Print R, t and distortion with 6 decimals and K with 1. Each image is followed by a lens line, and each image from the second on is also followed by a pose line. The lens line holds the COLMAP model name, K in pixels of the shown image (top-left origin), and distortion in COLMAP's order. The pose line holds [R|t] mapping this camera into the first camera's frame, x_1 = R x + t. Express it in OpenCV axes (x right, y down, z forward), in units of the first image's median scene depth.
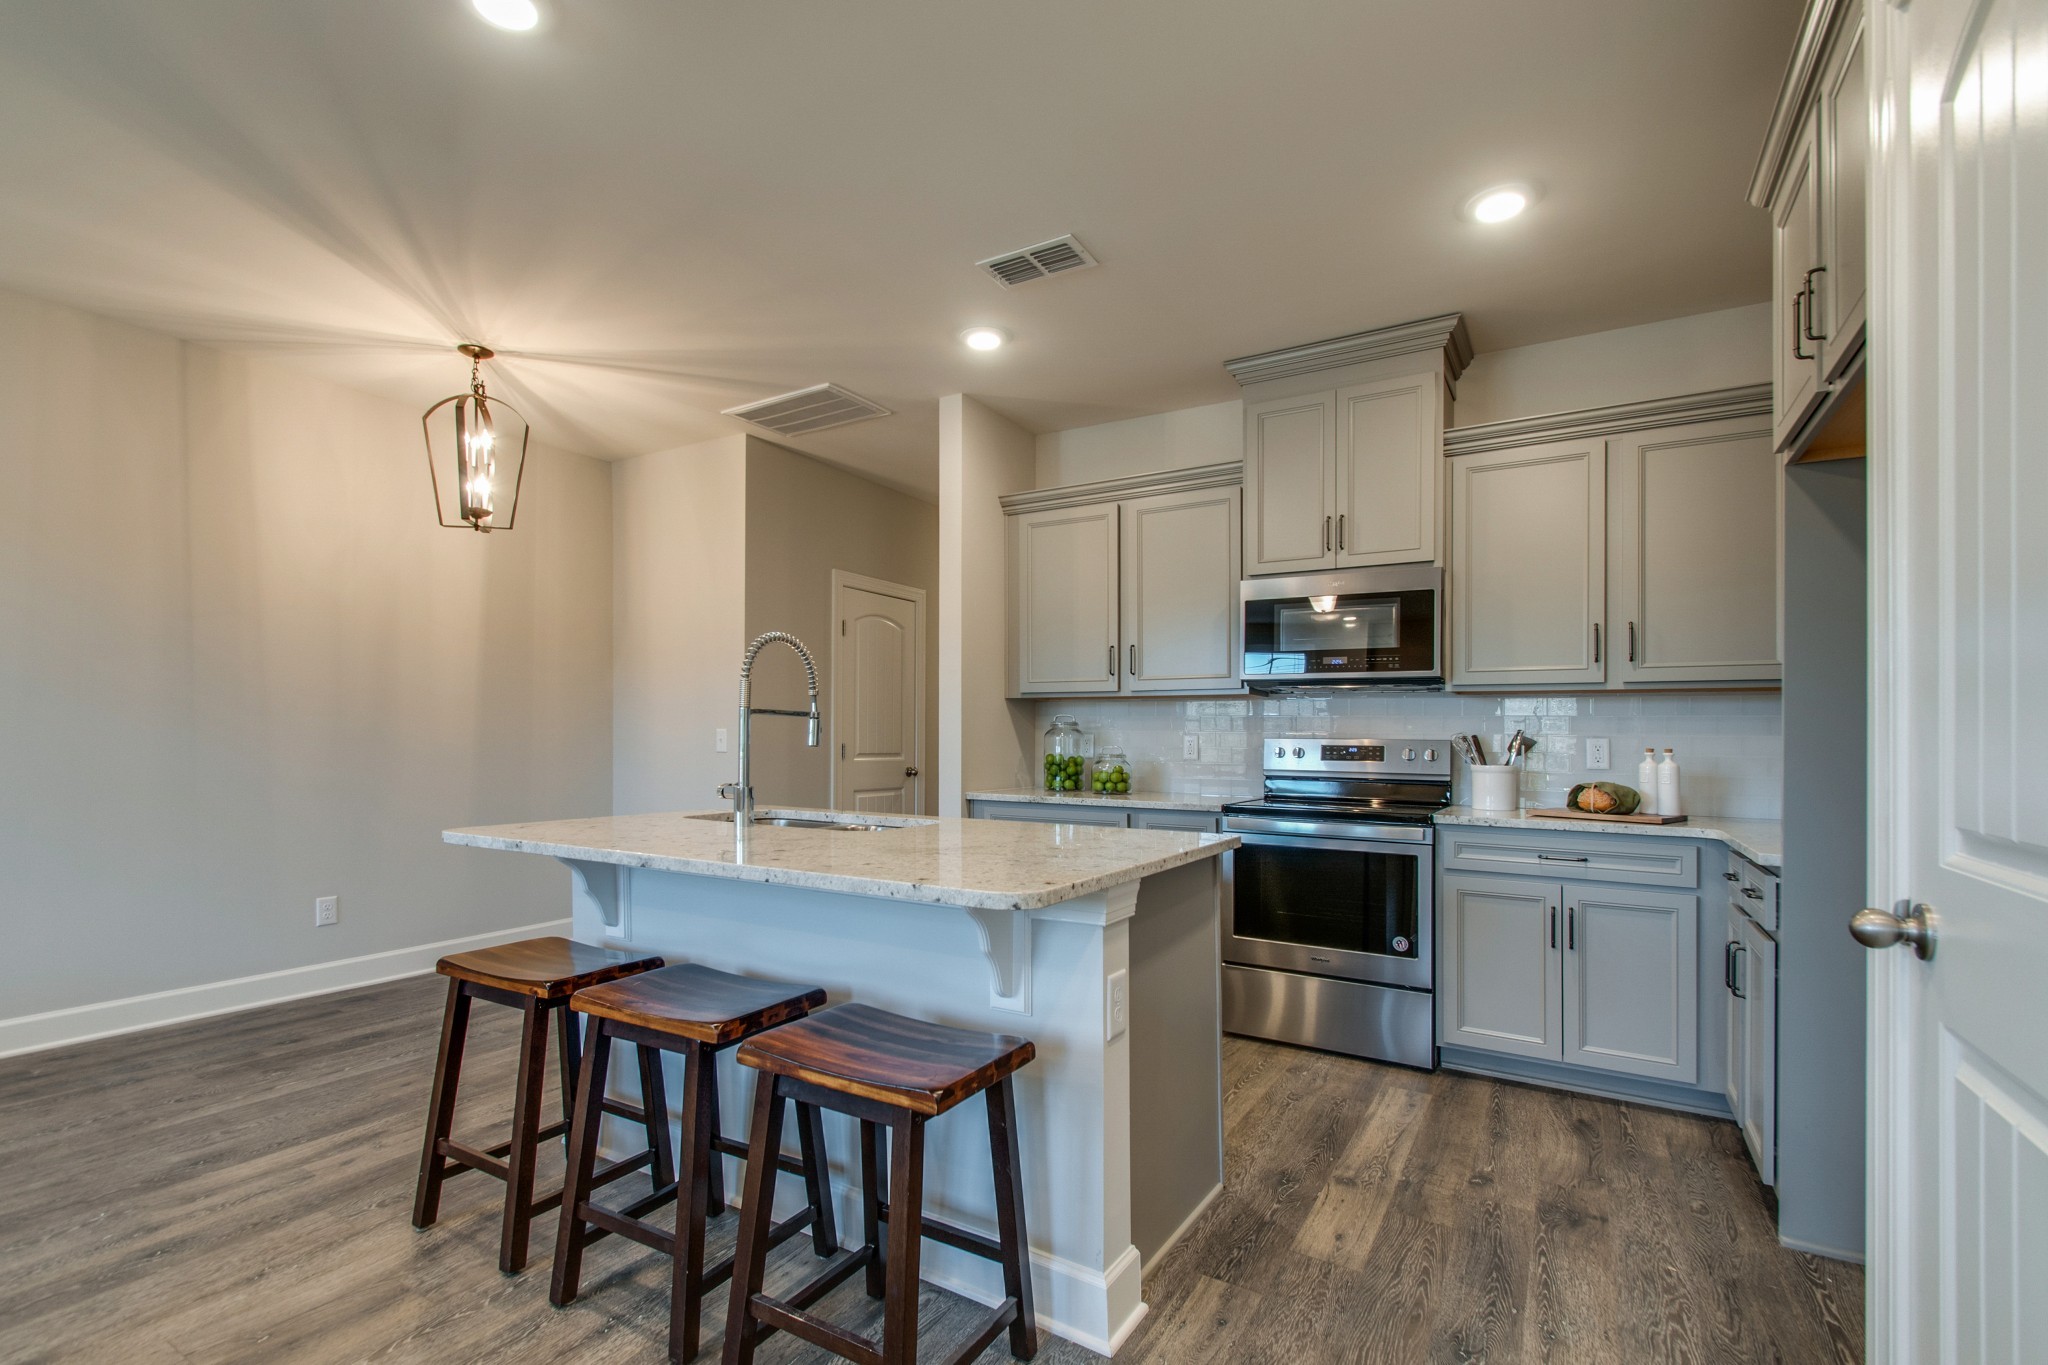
lens RADIAL K [[905.4, 0, 1016.8], [0, 905.4, 728.0], [0, 0, 1]] dist [0.001788, -0.001098]
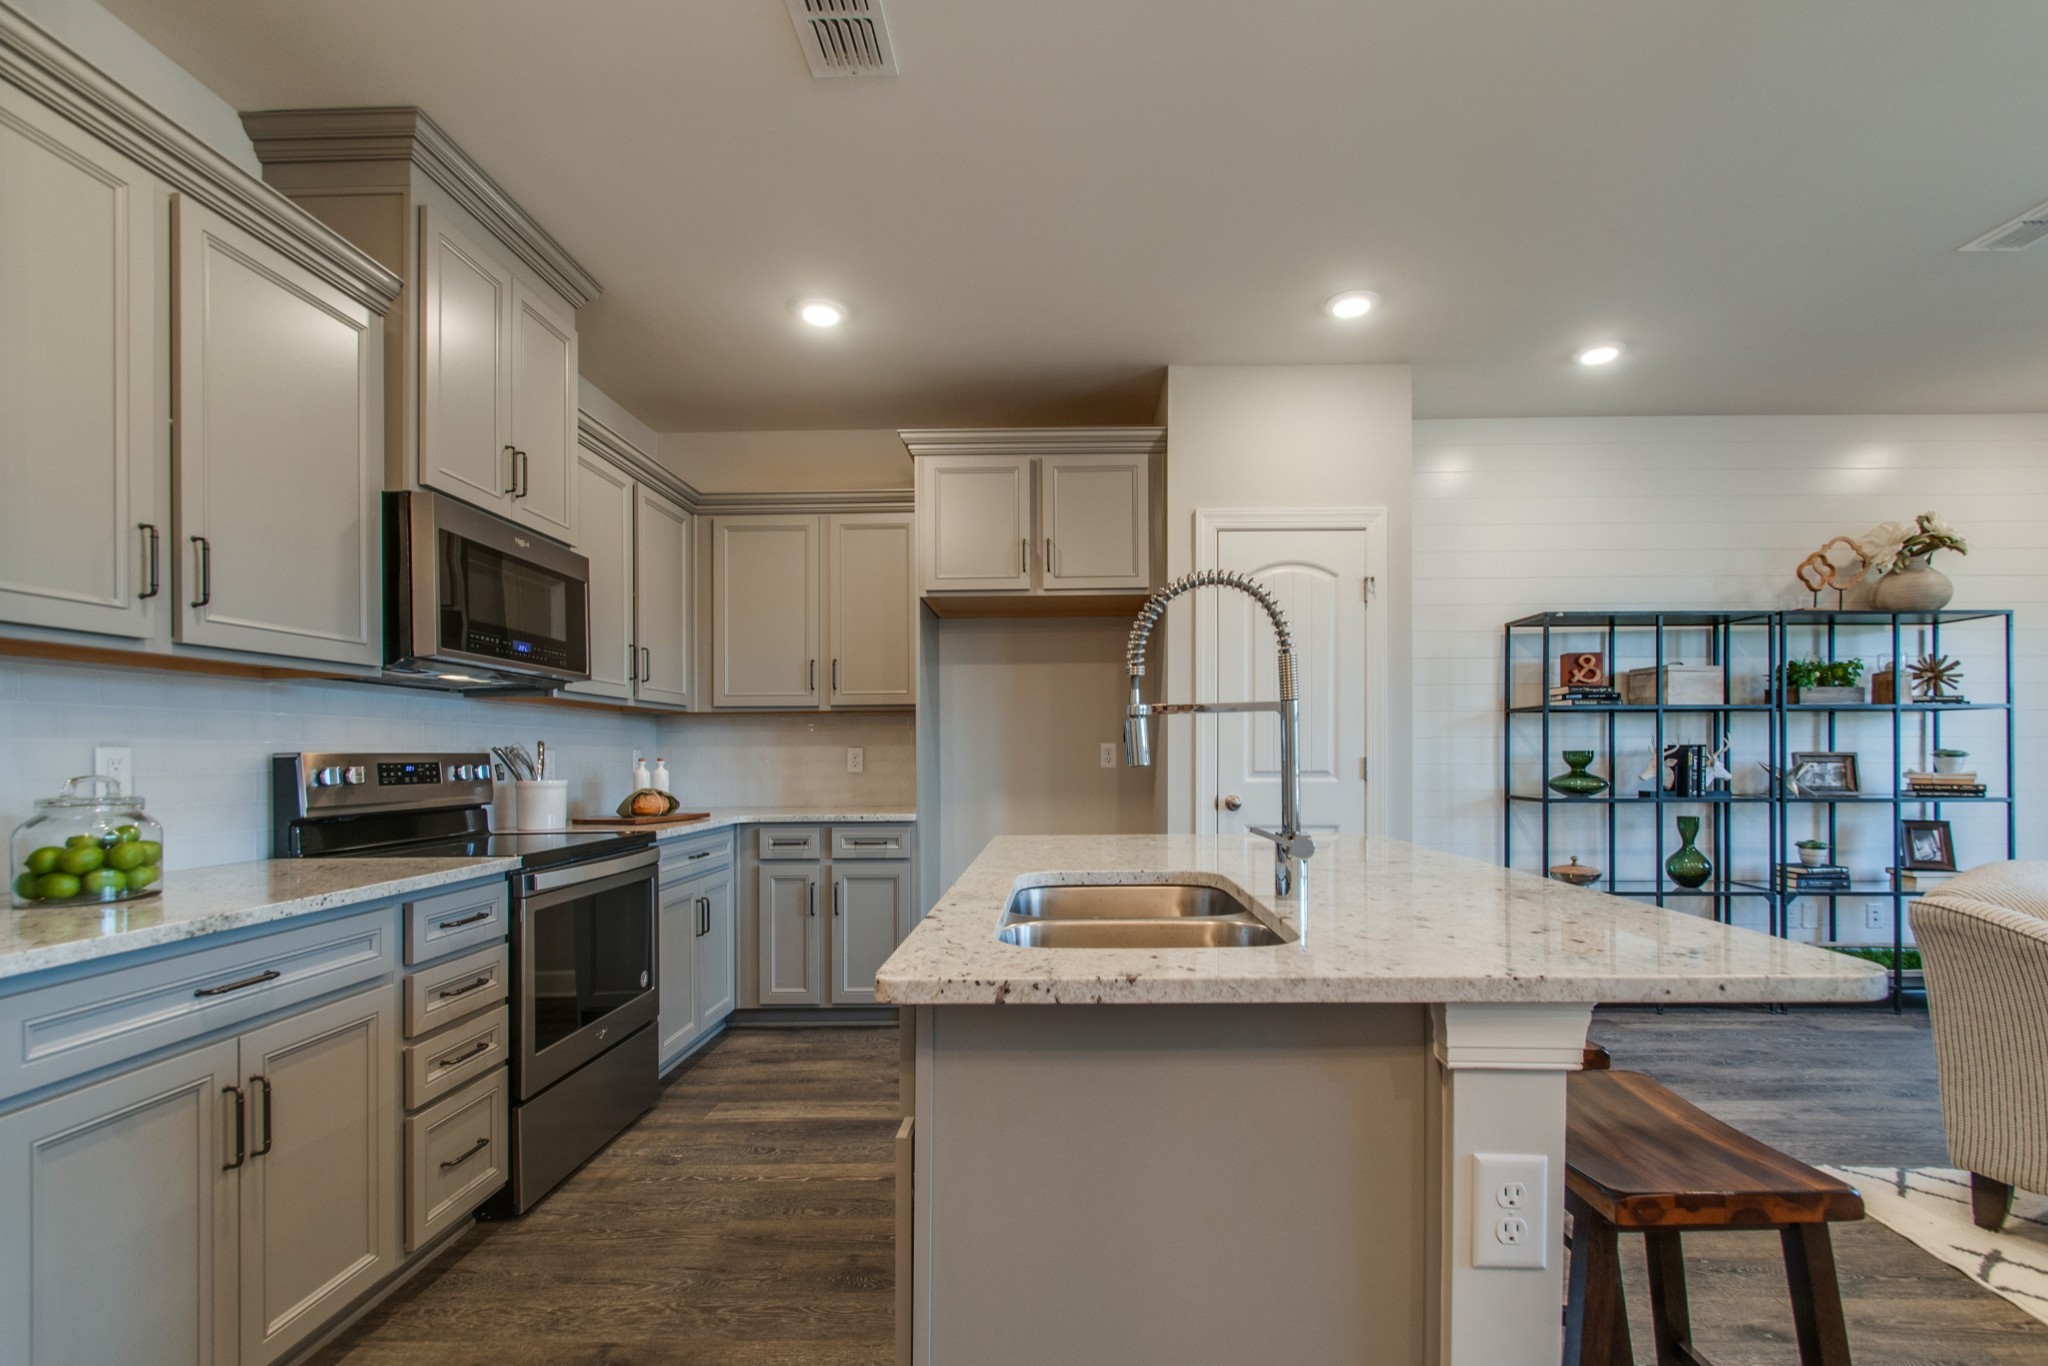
lens RADIAL K [[916.9, 0, 1036.3], [0, 916.9, 739.6], [0, 0, 1]] dist [0.000103, -0.000180]
pose [[-0.501567, 0.004995, 0.865104, -0.484459], [-0.007843, 0.999916, -0.010321, 0.005688], [-0.865083, -0.011962, -0.501486, 0.961548]]
